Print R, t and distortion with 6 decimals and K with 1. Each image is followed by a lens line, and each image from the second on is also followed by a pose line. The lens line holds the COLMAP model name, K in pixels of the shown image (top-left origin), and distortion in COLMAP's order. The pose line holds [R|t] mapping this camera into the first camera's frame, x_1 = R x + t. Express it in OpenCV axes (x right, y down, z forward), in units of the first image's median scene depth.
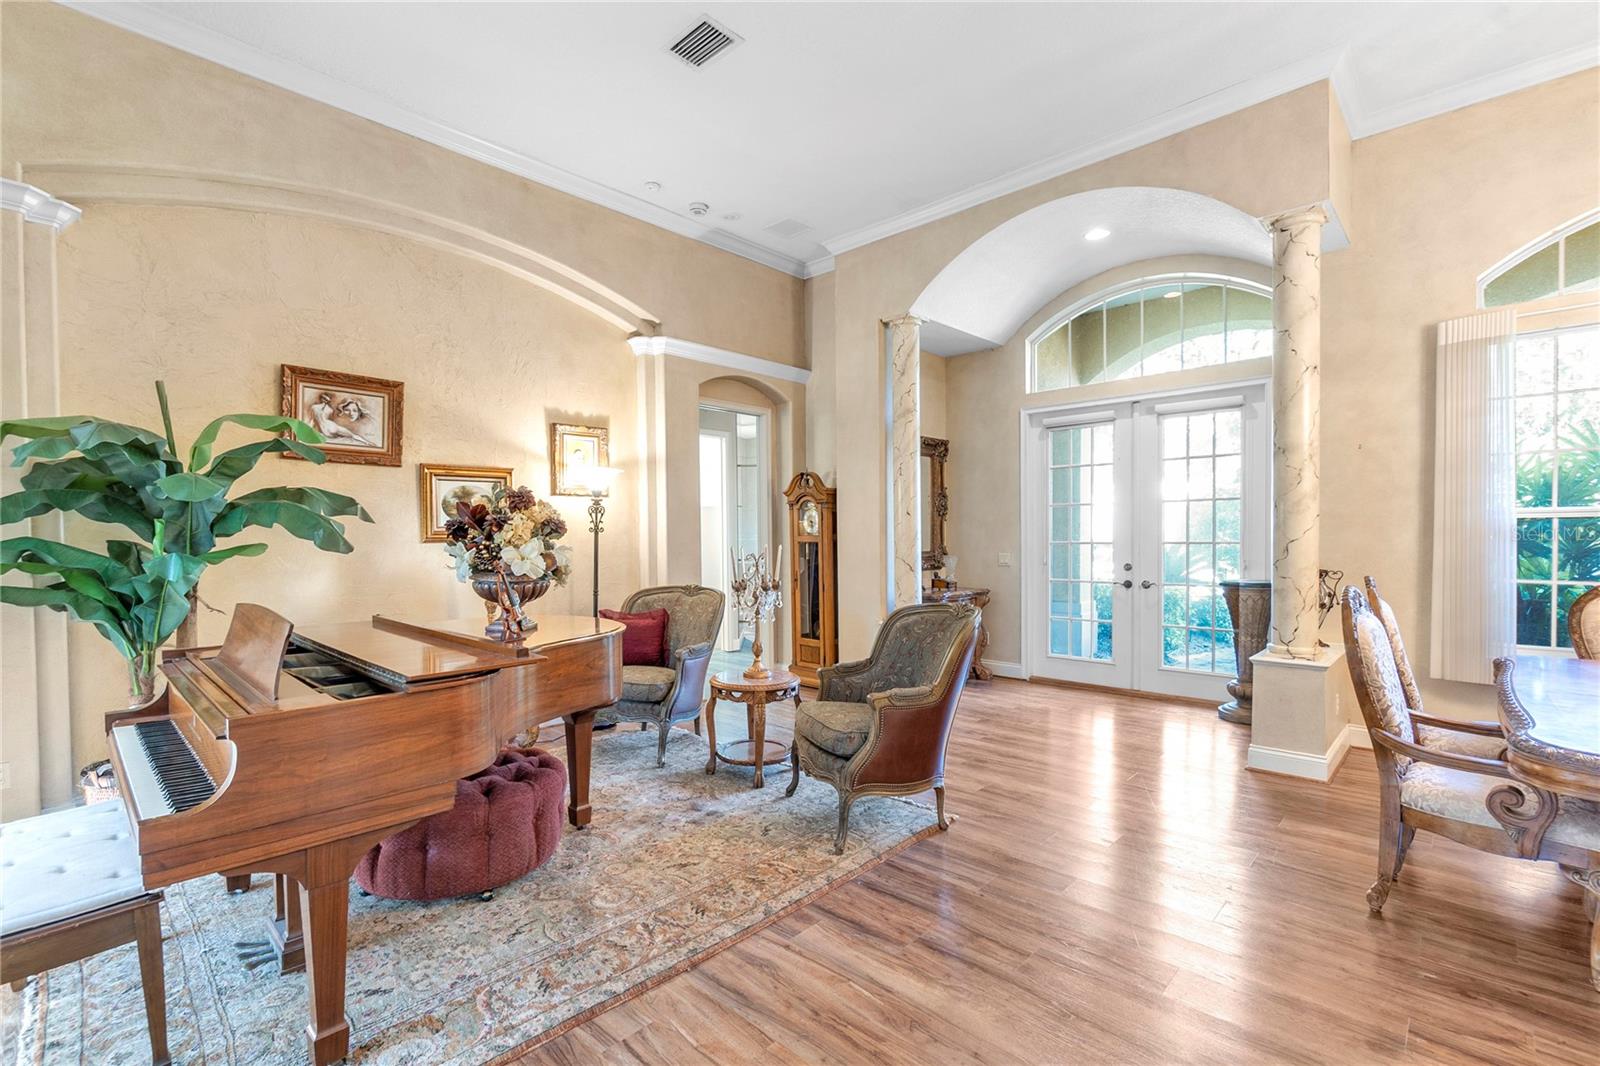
lens RADIAL K [[740.1, 0, 793.0], [0, 740.1, 553.1], [0, 0, 1]] dist [0.001298, 0.000233]
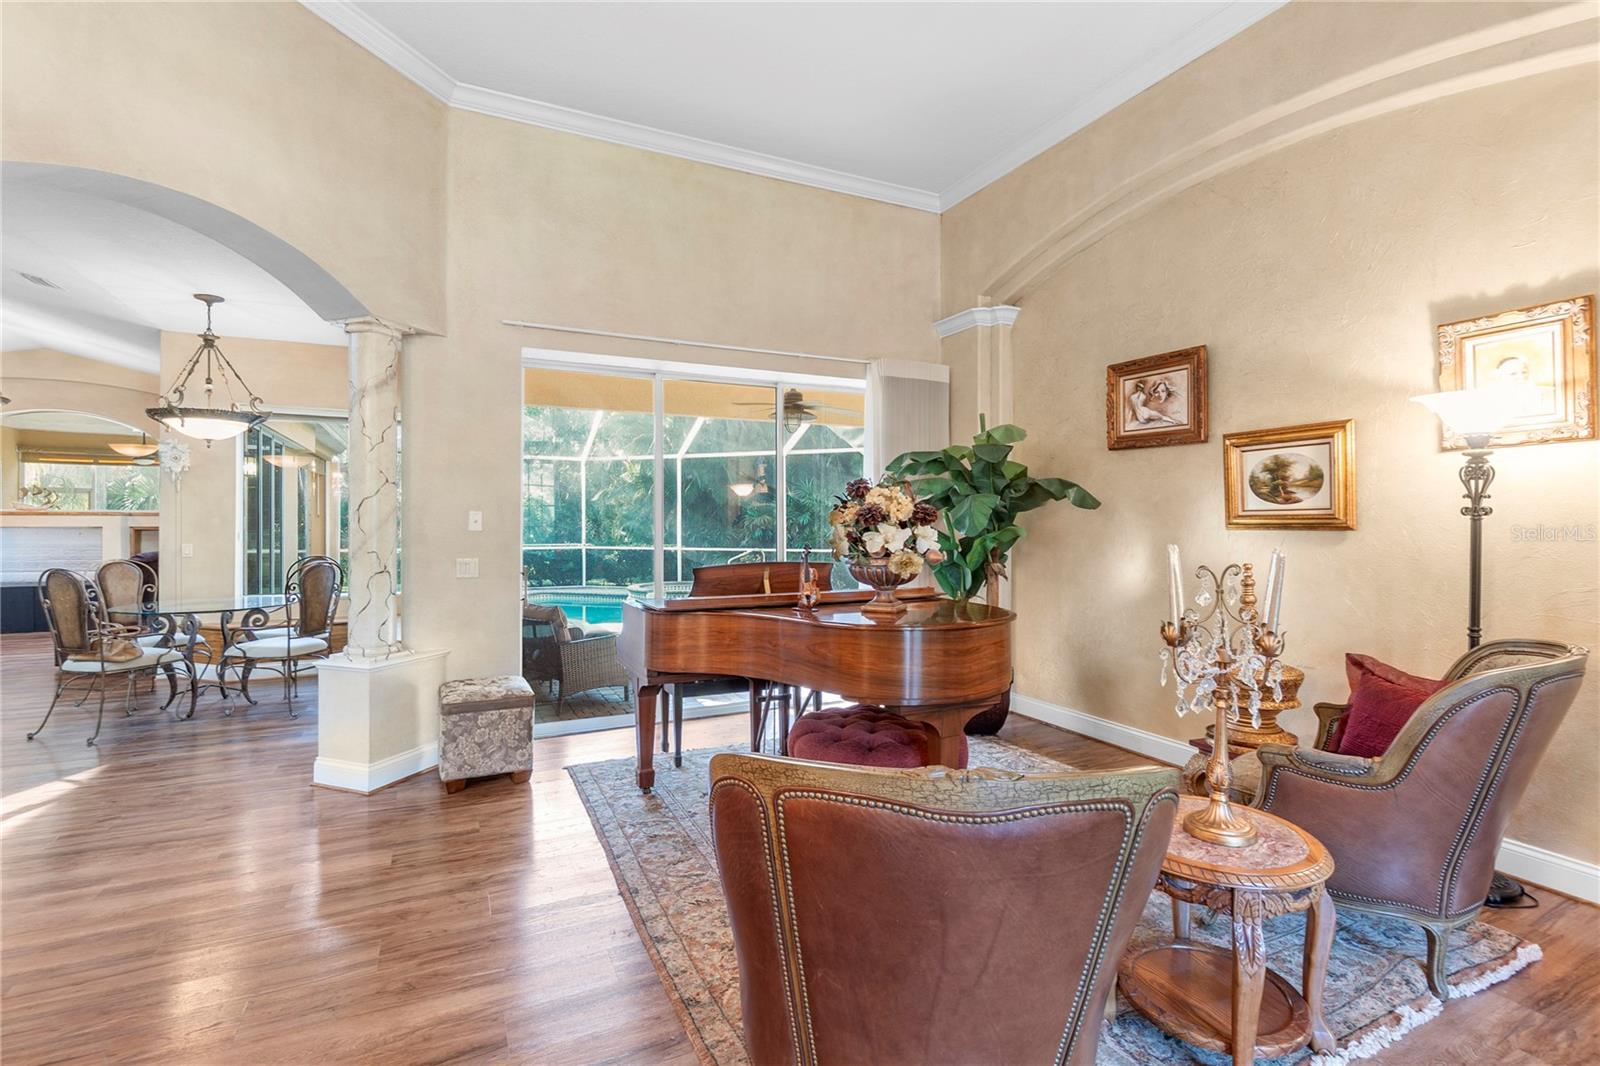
lens RADIAL K [[705.3, 0, 802.1], [0, 705.3, 527.6], [0, 0, 1]] dist [0.000423, 0.000453]
pose [[-0.326793, 0.013554, -0.944999, 0.393618], [-0.021840, 0.999522, 0.021888, -0.022556], [0.944844, 0.027791, -0.326341, 0.785296]]
